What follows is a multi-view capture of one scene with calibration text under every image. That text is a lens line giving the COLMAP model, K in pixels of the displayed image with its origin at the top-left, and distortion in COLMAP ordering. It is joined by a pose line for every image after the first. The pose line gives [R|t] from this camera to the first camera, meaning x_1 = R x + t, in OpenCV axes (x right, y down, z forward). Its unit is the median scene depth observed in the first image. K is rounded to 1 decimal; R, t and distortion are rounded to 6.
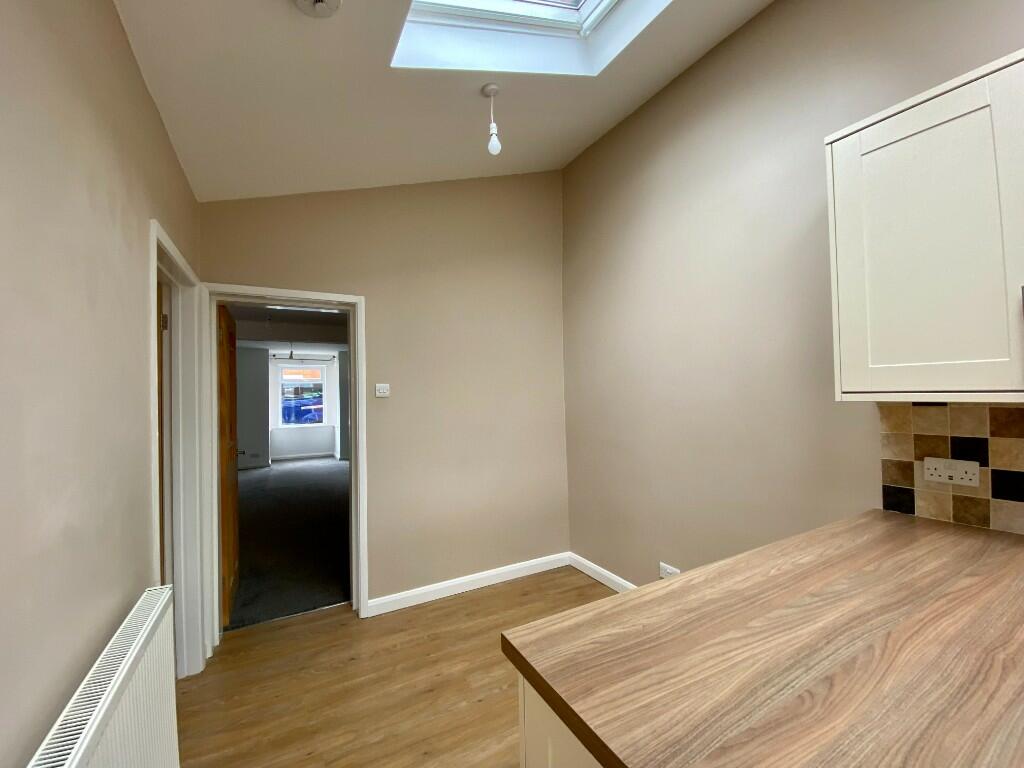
lens RADIAL K [[420.0, 0, 509.7], [0, 420.0, 387.5], [0, 0, 1]] dist [-0.018453, -0.000624]
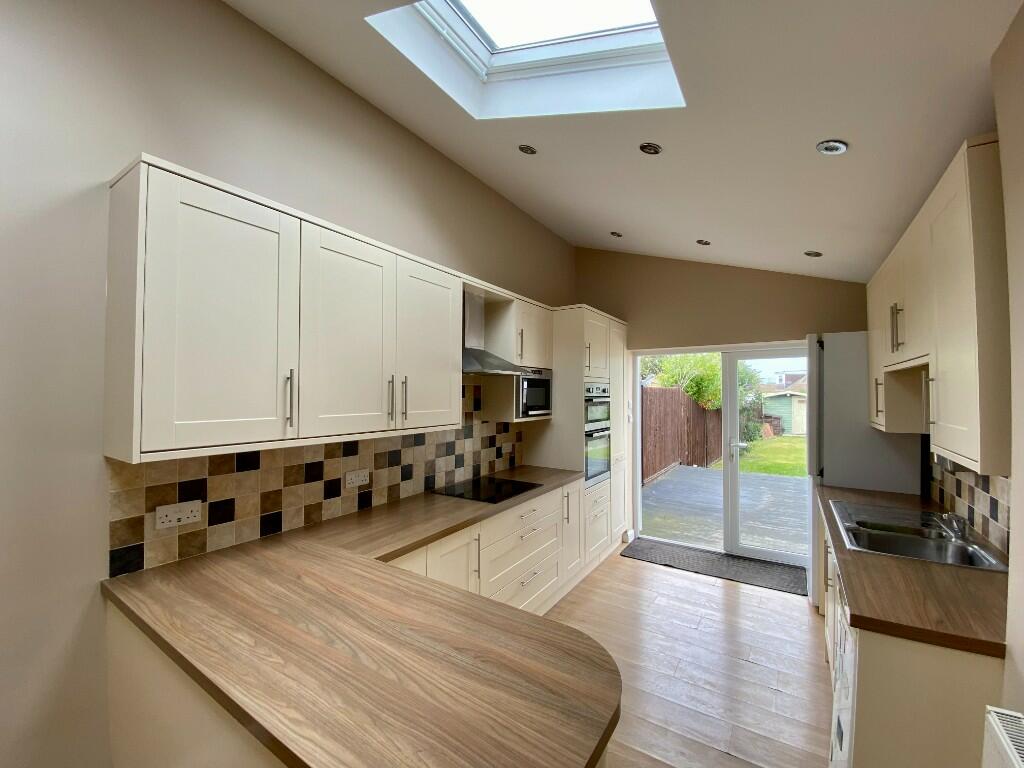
lens RADIAL K [[420.0, 0, 509.2], [0, 420.0, 383.4], [0, 0, 1]] dist [-0.018453, -0.000624]
pose [[-0.468210, 0.040148, 0.882705, -0.360855], [0.000775, 0.998986, -0.045026, -0.102412], [-0.883617, -0.020398, -0.467766, 0.797200]]
